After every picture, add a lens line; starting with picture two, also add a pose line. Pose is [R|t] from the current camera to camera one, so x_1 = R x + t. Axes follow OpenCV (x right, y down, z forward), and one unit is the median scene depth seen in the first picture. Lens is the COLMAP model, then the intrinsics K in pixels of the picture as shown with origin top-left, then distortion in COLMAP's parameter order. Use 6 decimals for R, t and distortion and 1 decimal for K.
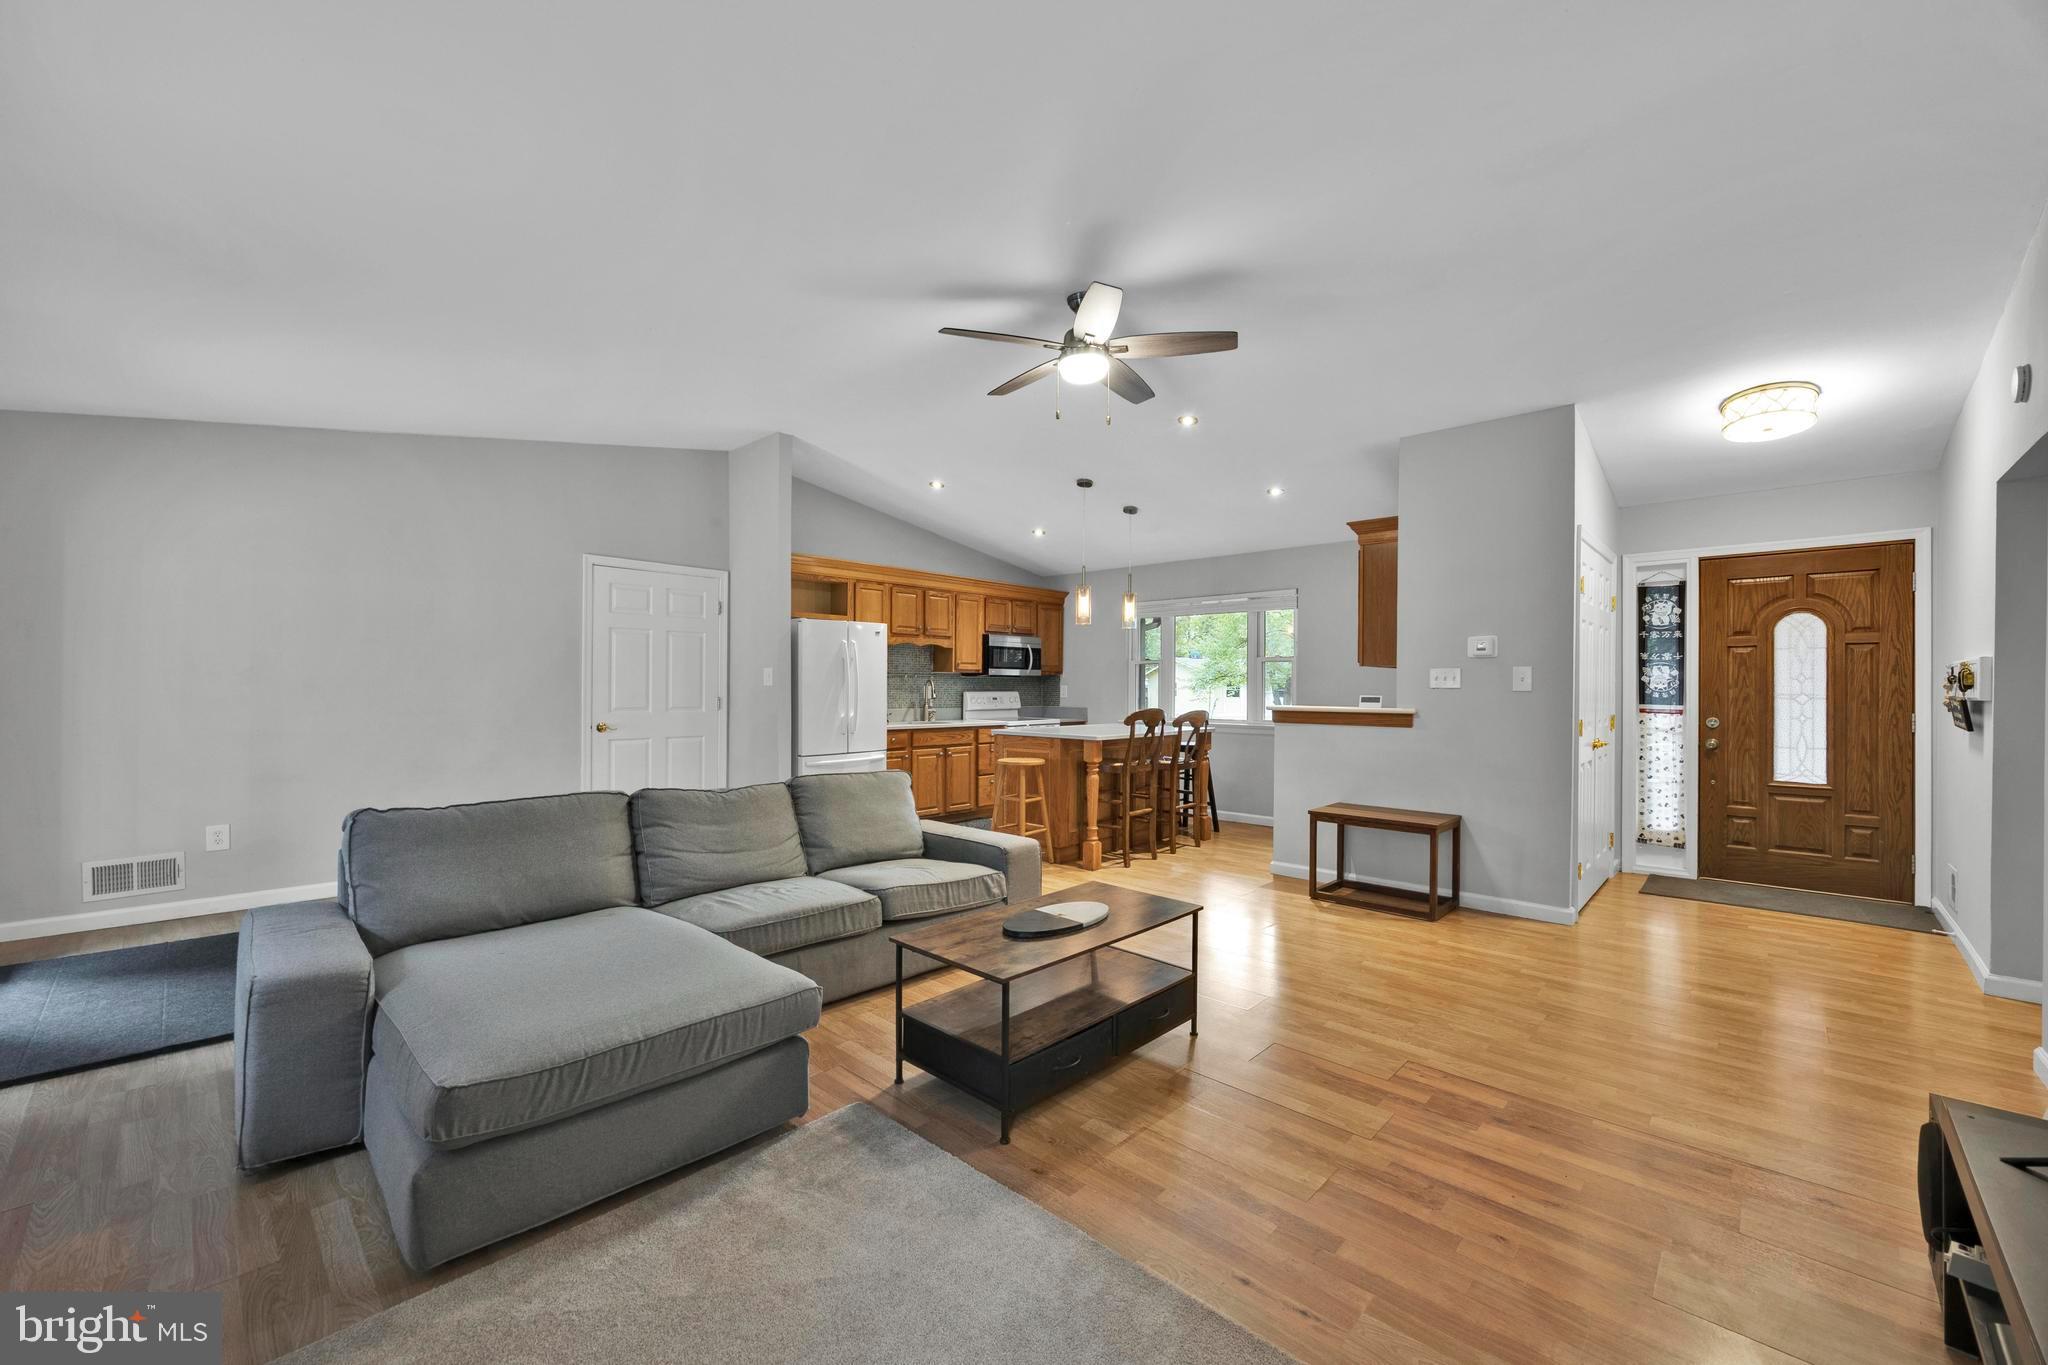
lens RADIAL K [[794.2, 0, 1019.4], [0, 794.2, 690.3], [0, 0, 1]] dist [-0.006761, 0.000834]
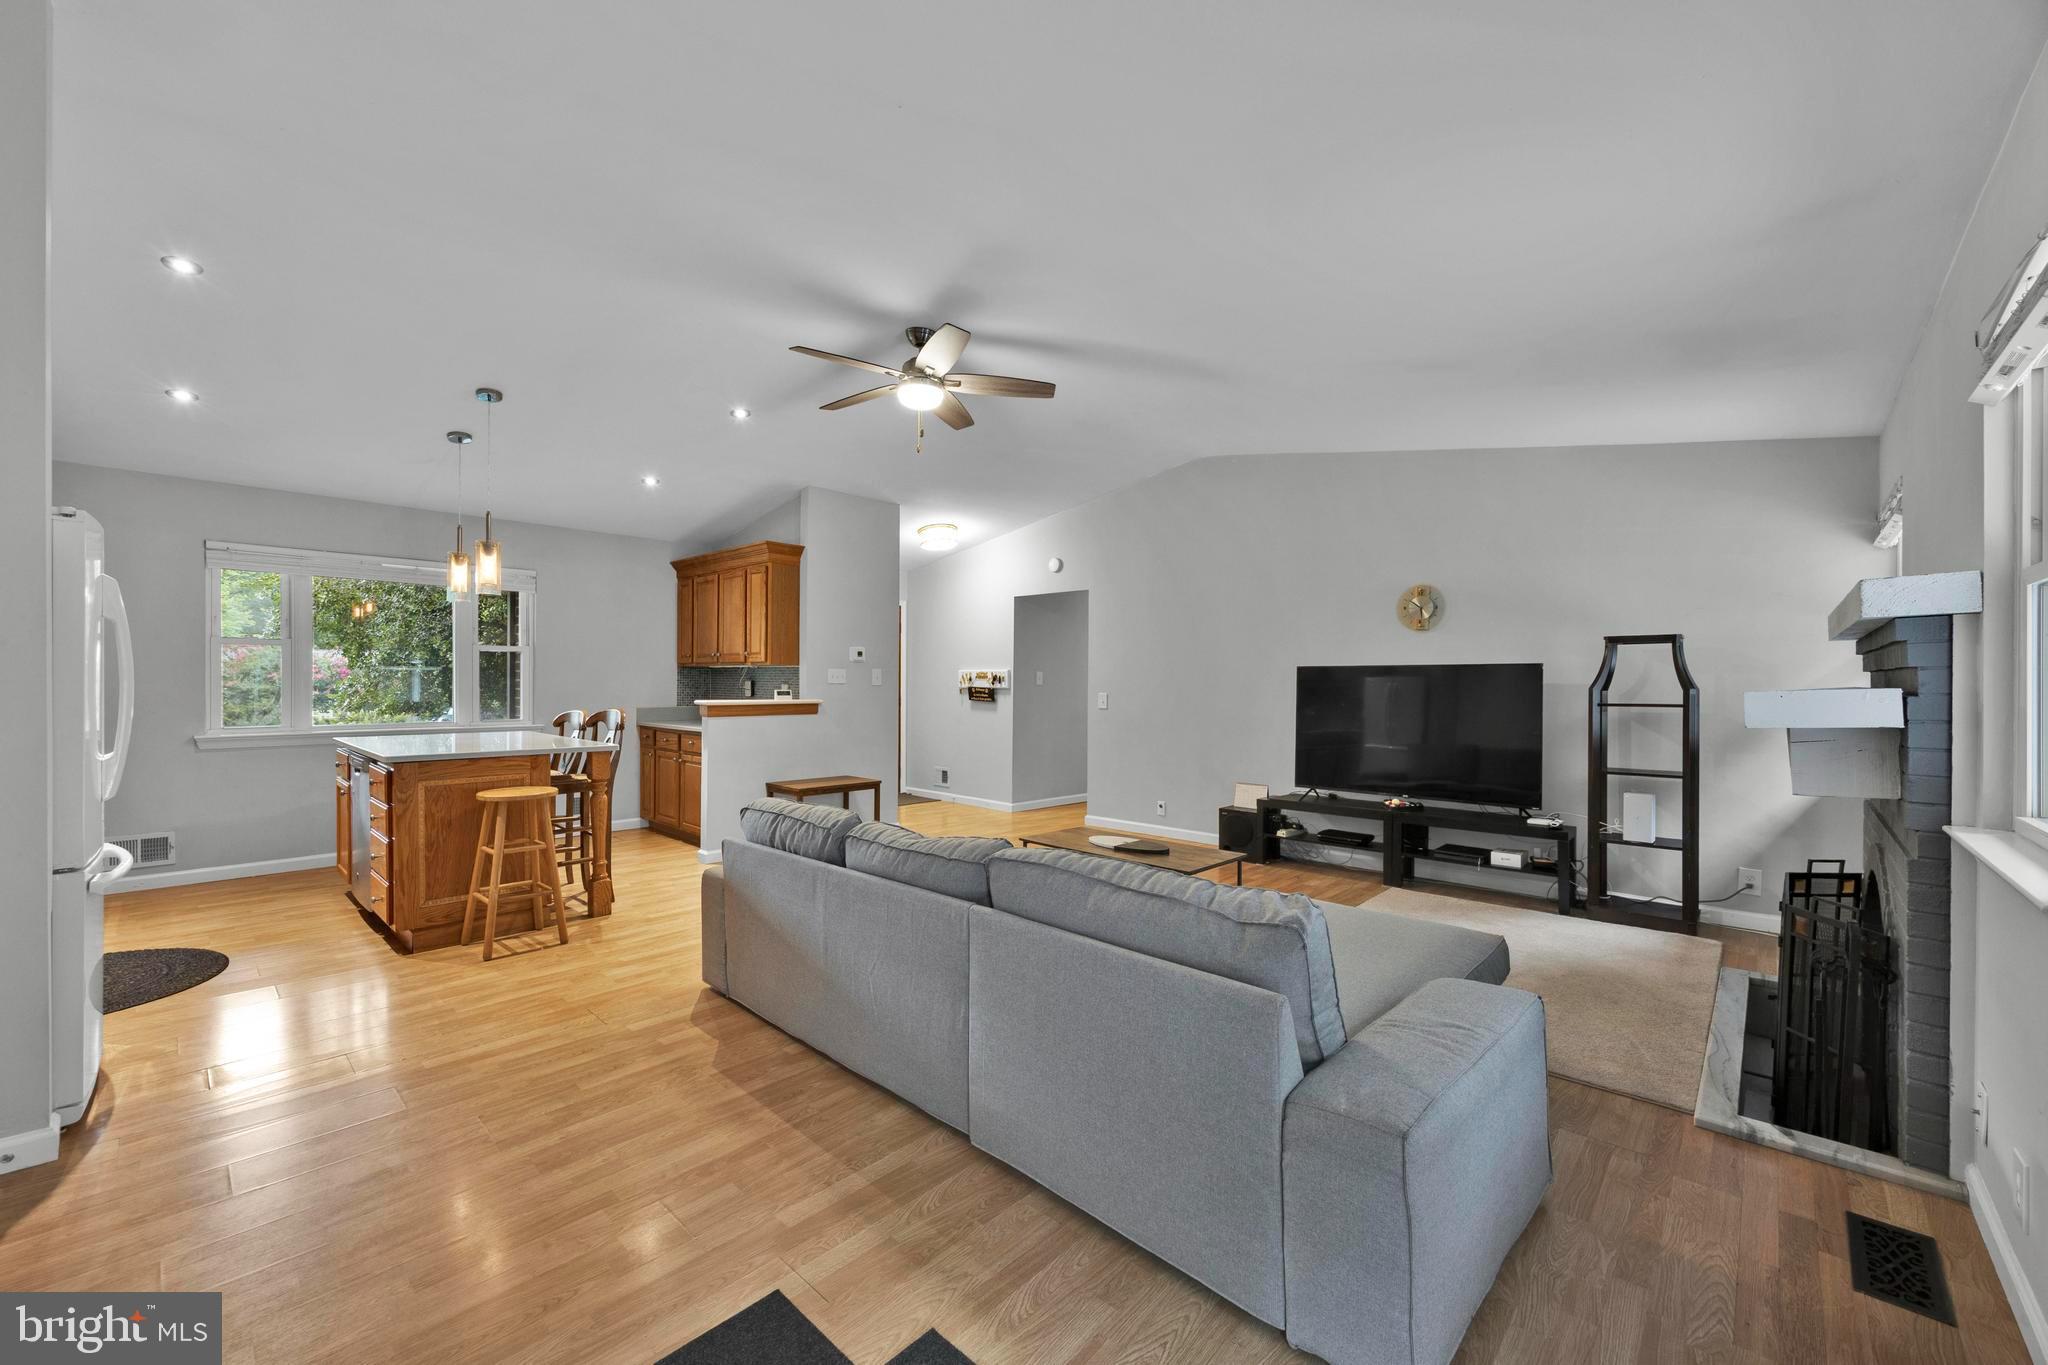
lens RADIAL K [[794.2, 0, 1007.5], [0, 794.2, 693.3], [0, 0, 1]] dist [-0.006761, 0.000834]
pose [[0.004101, -0.019070, 0.999810, -0.715819], [-0.002285, 0.999815, 0.019080, -0.011407], [-0.999989, -0.002363, 0.004056, 0.608679]]
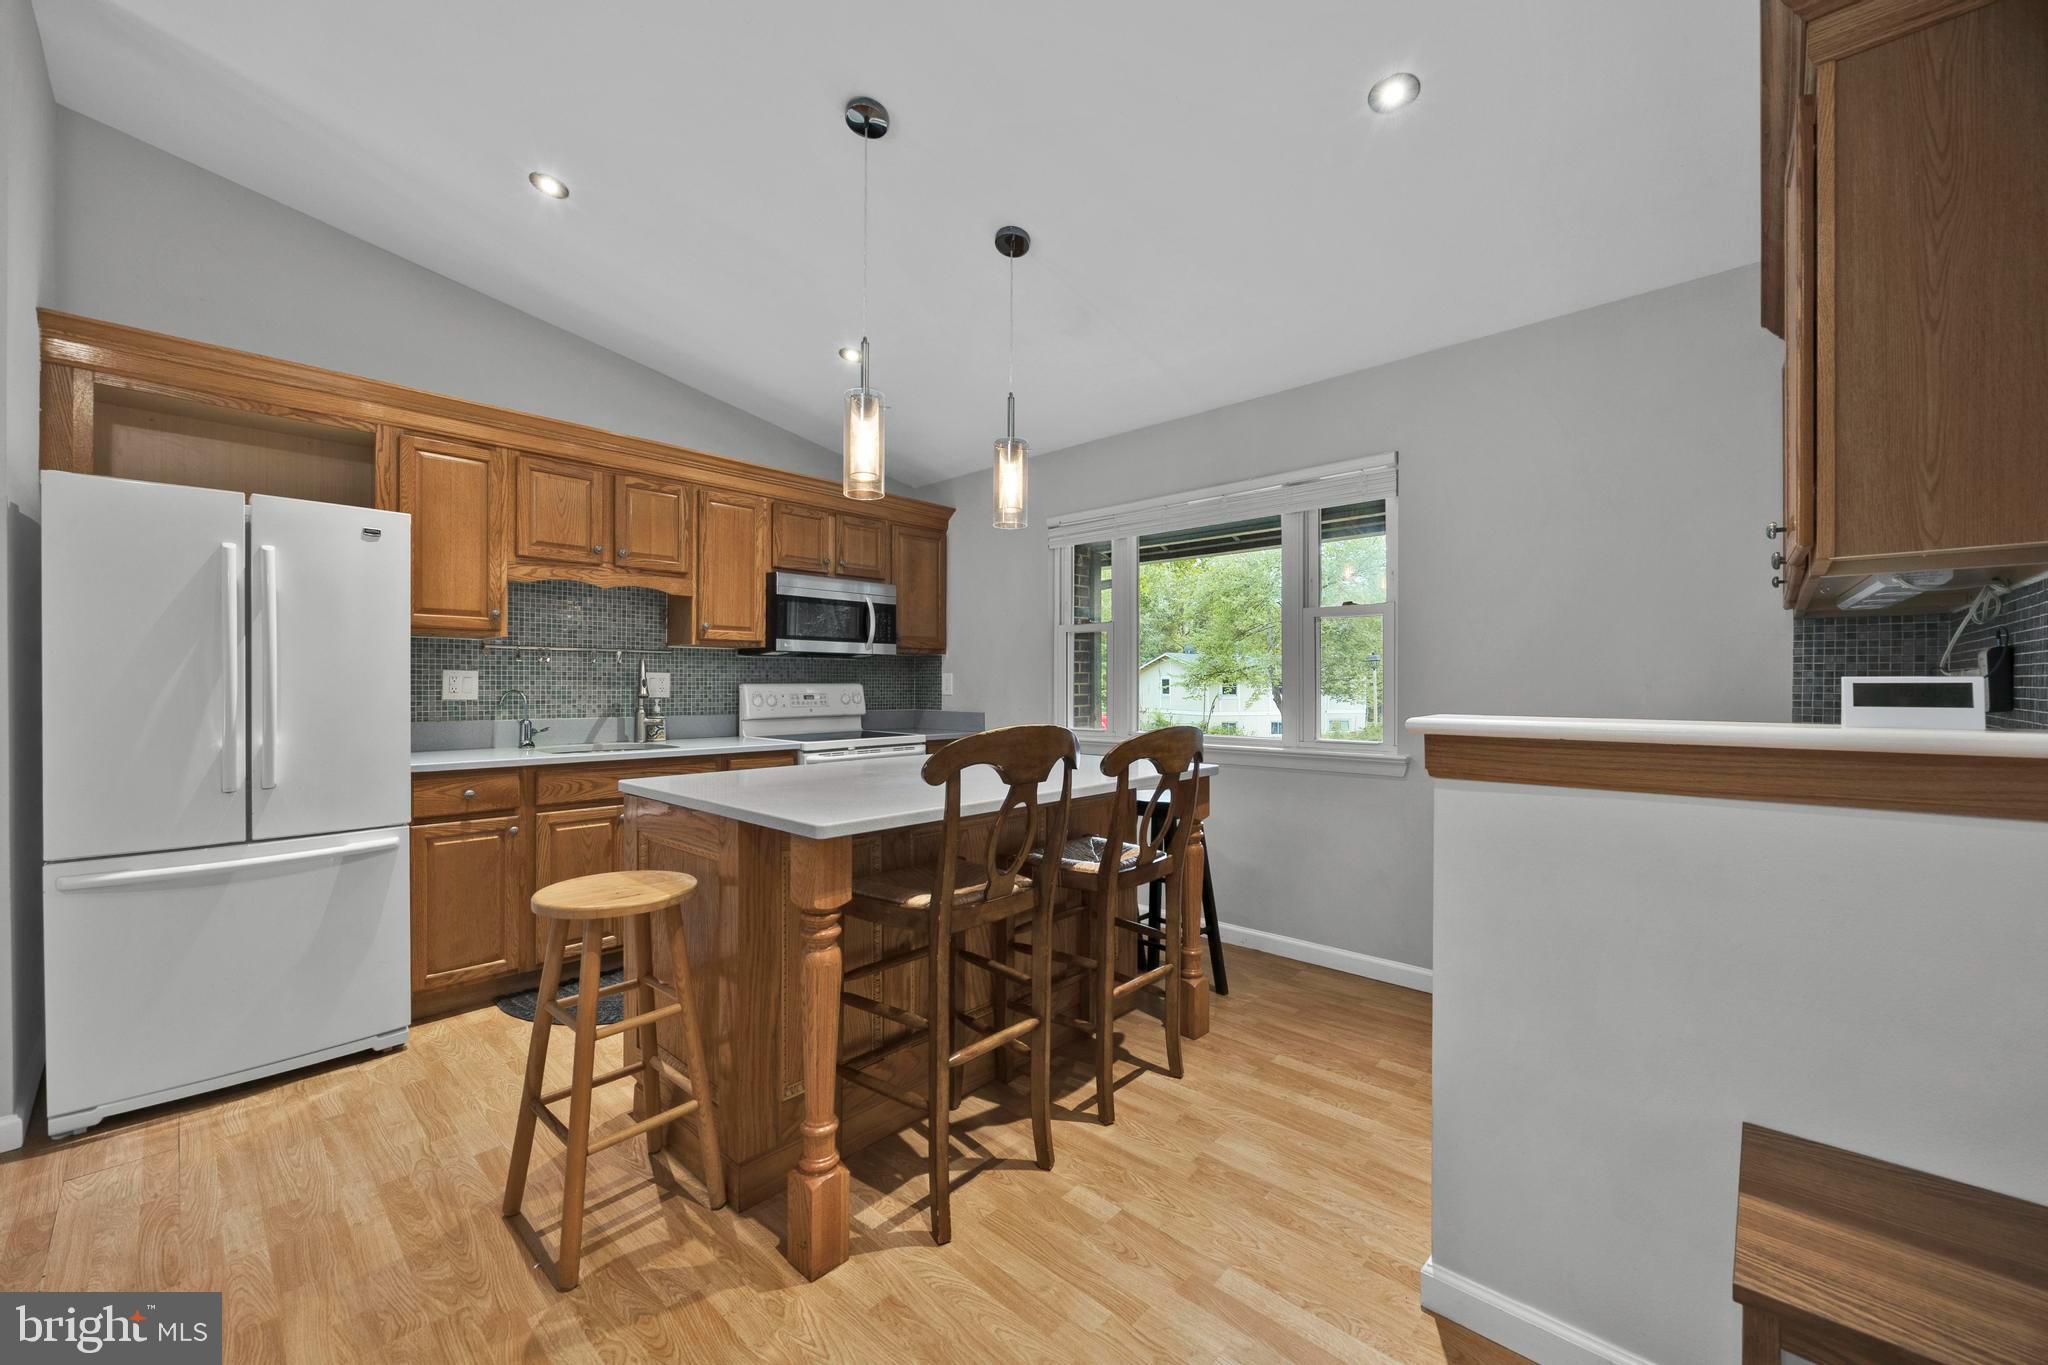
lens RADIAL K [[794.2, 0, 1014.8], [0, 794.2, 682.8], [0, 0, 1]] dist [-0.006761, 0.000834]
pose [[0.999993, -0.003633, 0.000748, 0.171665], [0.003638, 0.999966, -0.007461, 0.008222], [-0.000721, 0.007464, 0.999972, 0.718379]]
